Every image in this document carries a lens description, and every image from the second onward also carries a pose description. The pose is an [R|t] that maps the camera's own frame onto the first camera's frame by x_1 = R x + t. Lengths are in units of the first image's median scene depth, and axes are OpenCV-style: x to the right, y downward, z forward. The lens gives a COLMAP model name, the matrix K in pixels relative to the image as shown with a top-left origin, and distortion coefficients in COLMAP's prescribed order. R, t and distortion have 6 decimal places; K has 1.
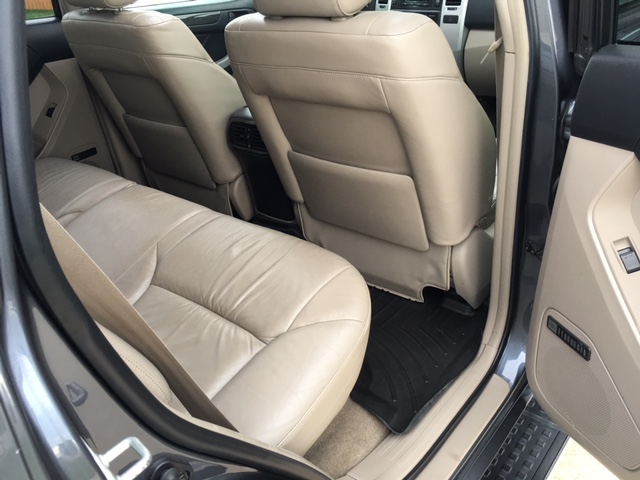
lens RADIAL K [[544.0, 0, 320.0], [0, 544.0, 240.0], [0, 0, 1]] dist [0.052737, -0.063500]
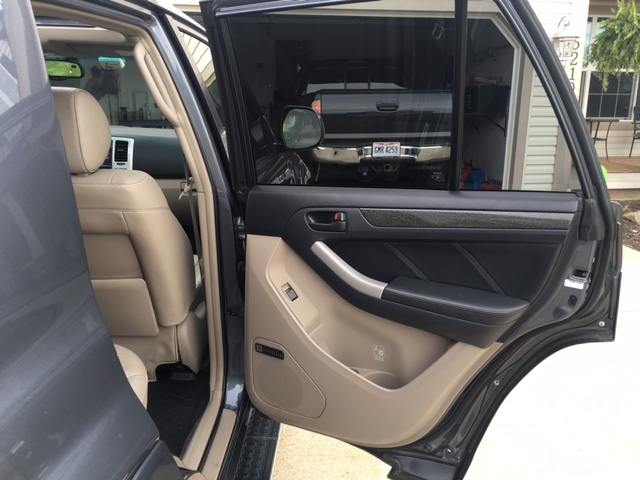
lens RADIAL K [[544.0, 0, 320.0], [0, 544.0, 240.0], [0, 0, 1]] dist [0.052737, -0.063500]
pose [[0.788506, -0.094295, 0.607755, -0.357798], [0.241753, 0.956154, -0.165302, 0.147037], [-0.565520, 0.277268, 0.776730, -0.415109]]
